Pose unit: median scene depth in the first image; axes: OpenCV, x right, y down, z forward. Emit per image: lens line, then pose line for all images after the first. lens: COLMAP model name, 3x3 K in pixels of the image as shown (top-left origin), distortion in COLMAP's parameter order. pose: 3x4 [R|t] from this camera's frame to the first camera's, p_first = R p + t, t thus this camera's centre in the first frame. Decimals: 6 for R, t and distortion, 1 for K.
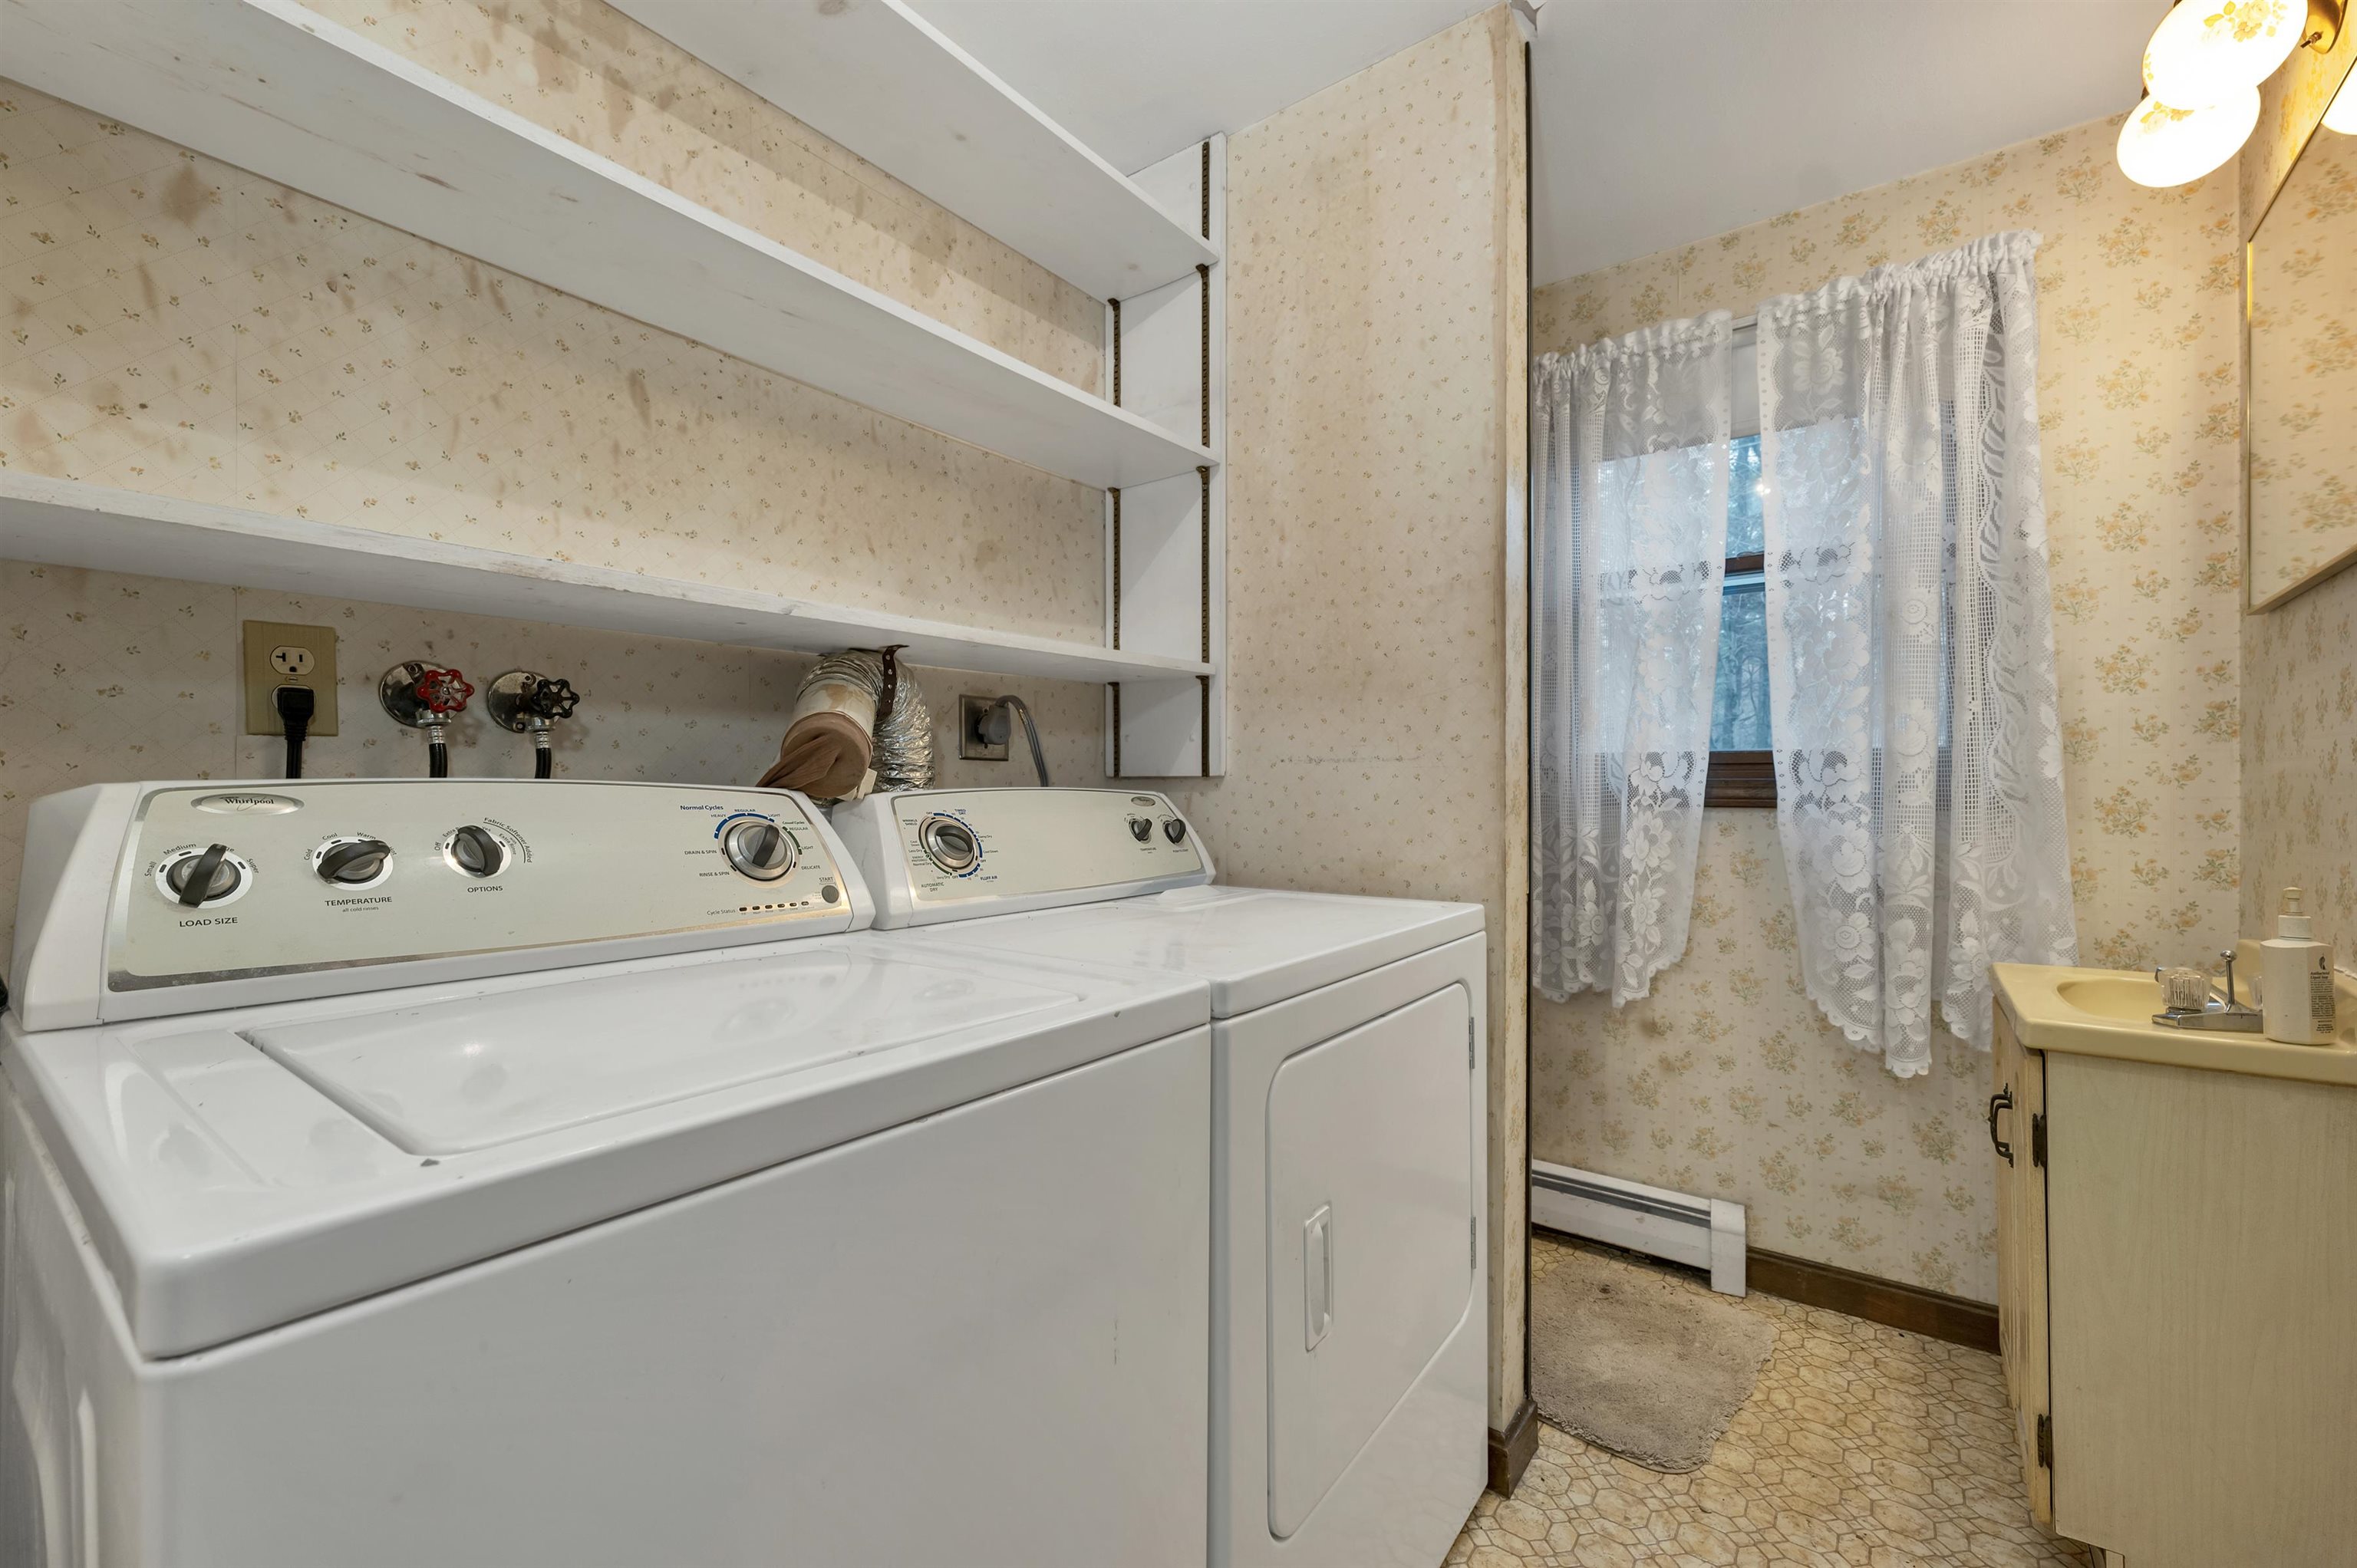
lens RADIAL K [[962.2, 0, 1176.2], [0, 962.2, 790.3], [0, 0, 1]] dist [0.000064, -0.000251]
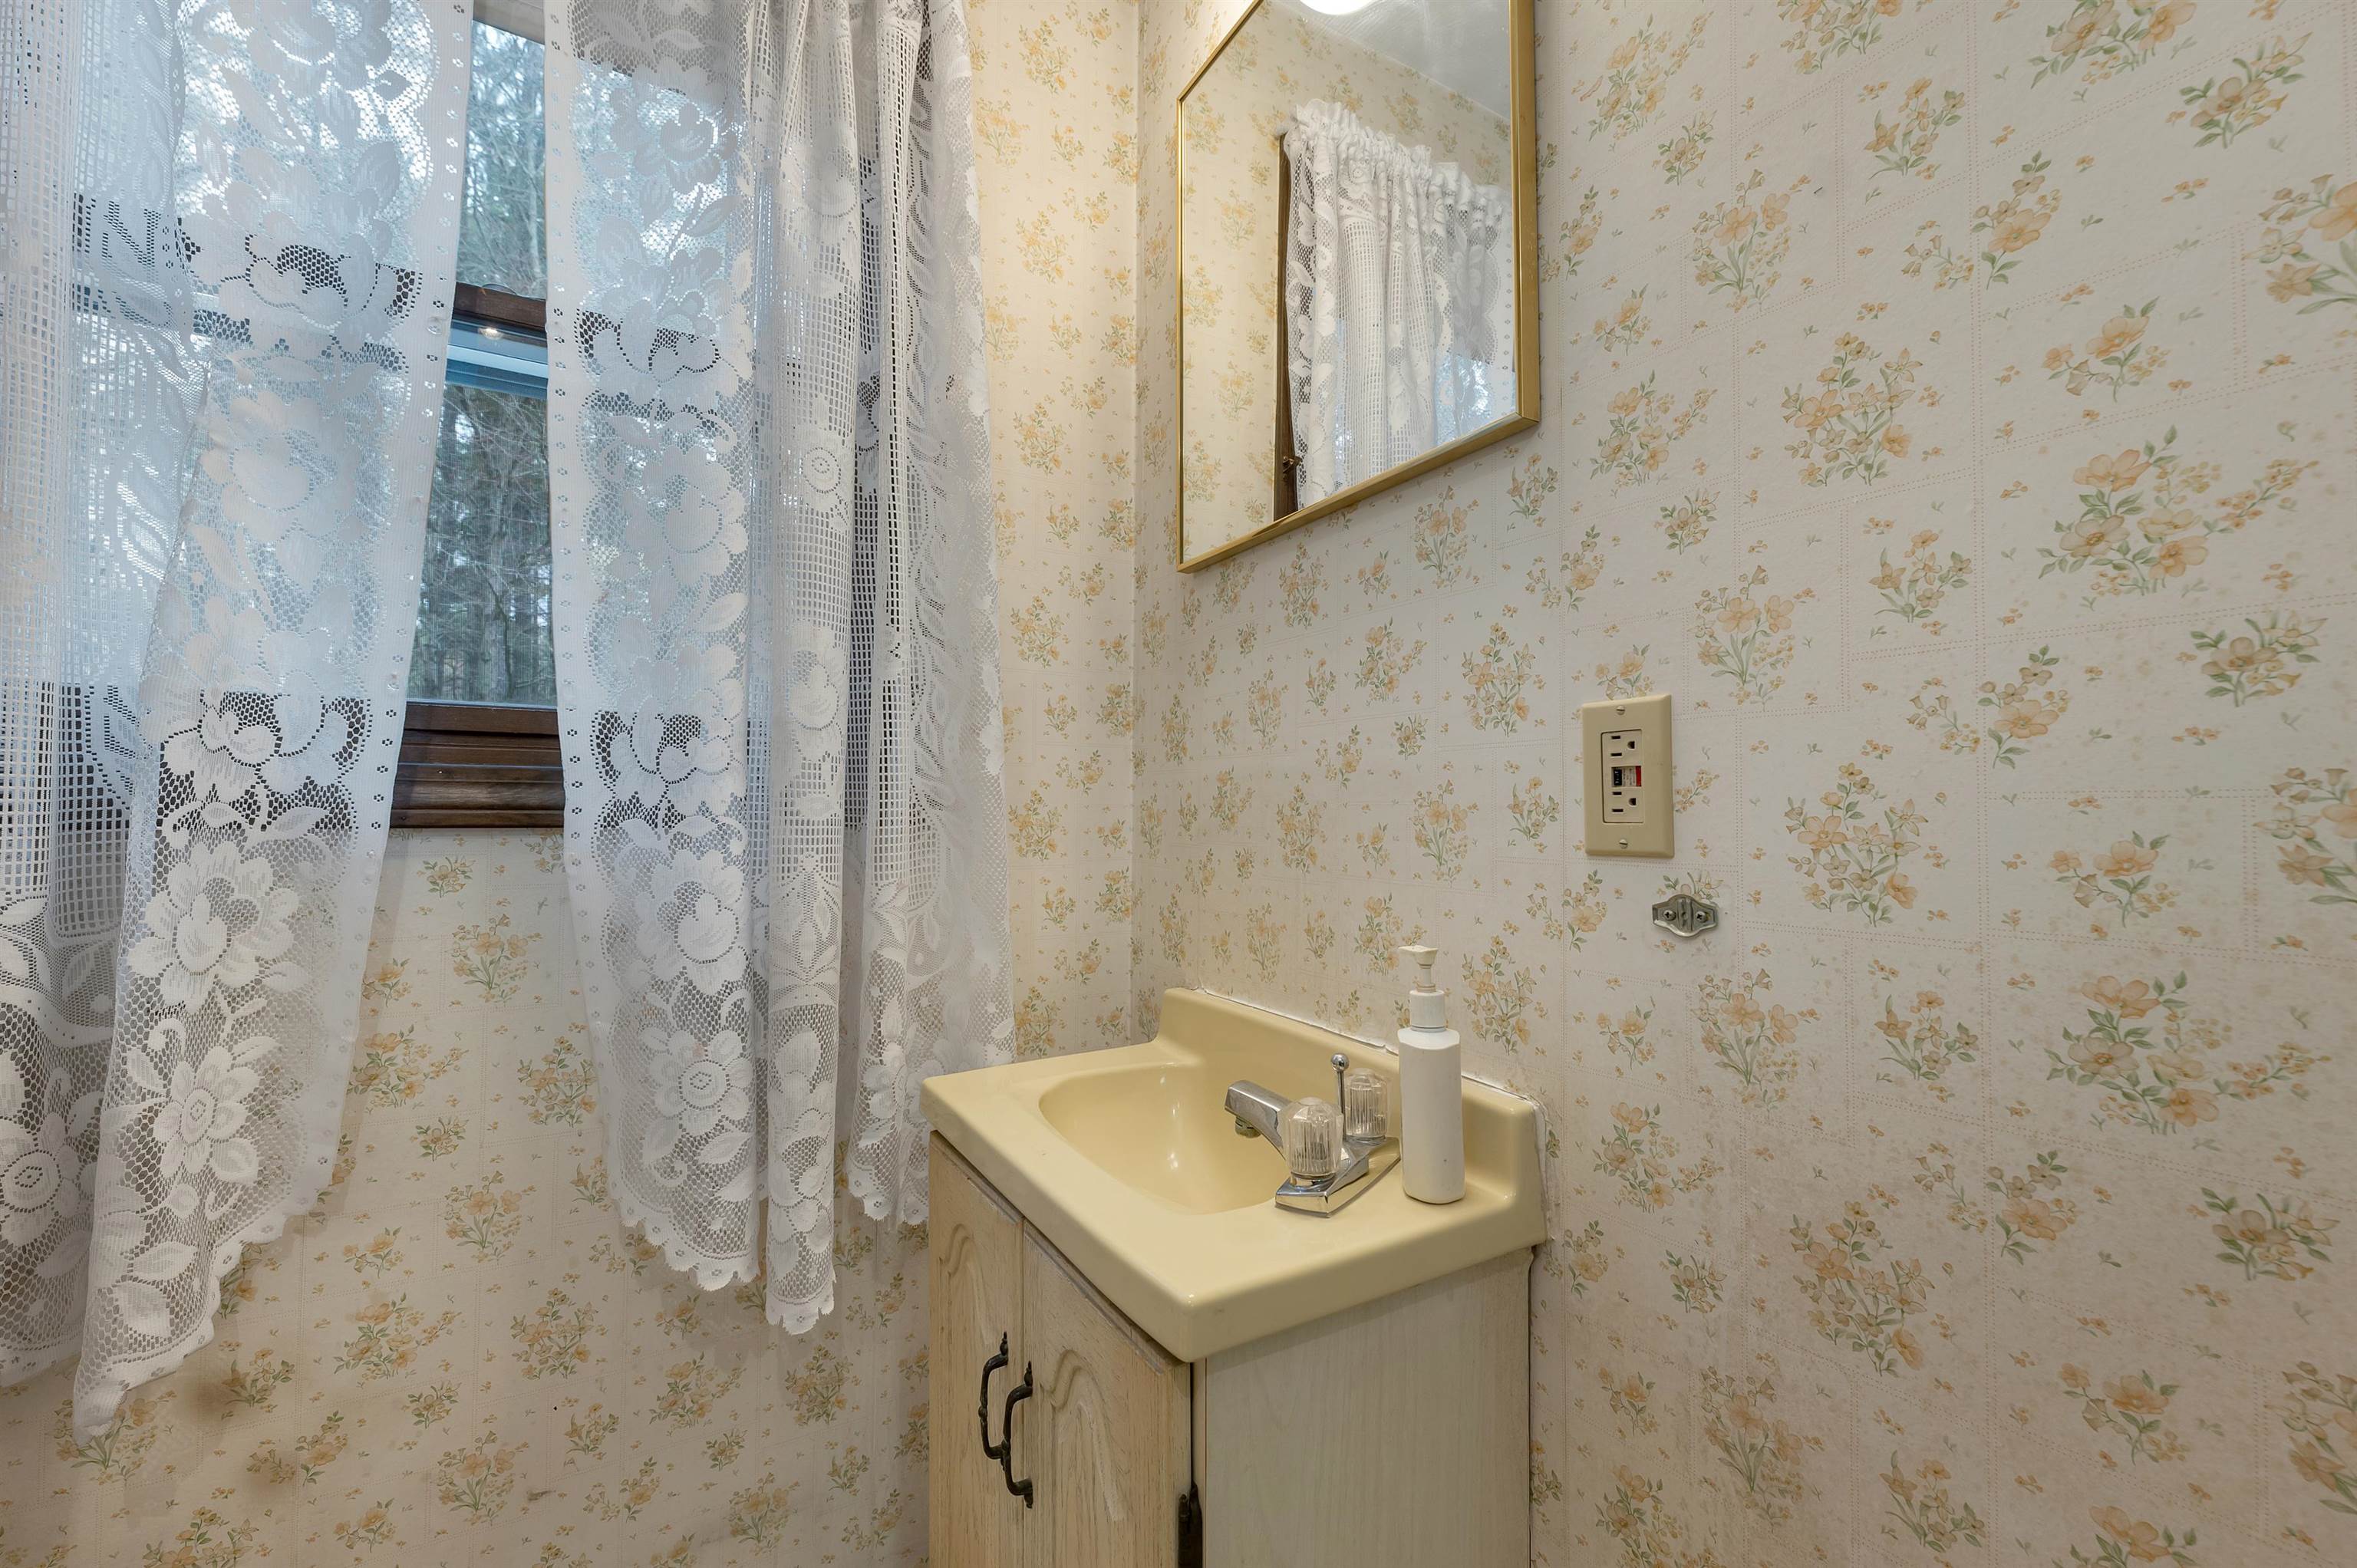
lens RADIAL K [[992.3, 0, 1178.5], [0, 992.3, 784.0], [0, 0, 1]] dist [0.001370, 0.000562]
pose [[0.389316, 0.020099, 0.920885, 0.296982], [-0.006187, 0.999796, -0.019205, 0.004457], [-0.921083, 0.001779, 0.389361, 0.540053]]
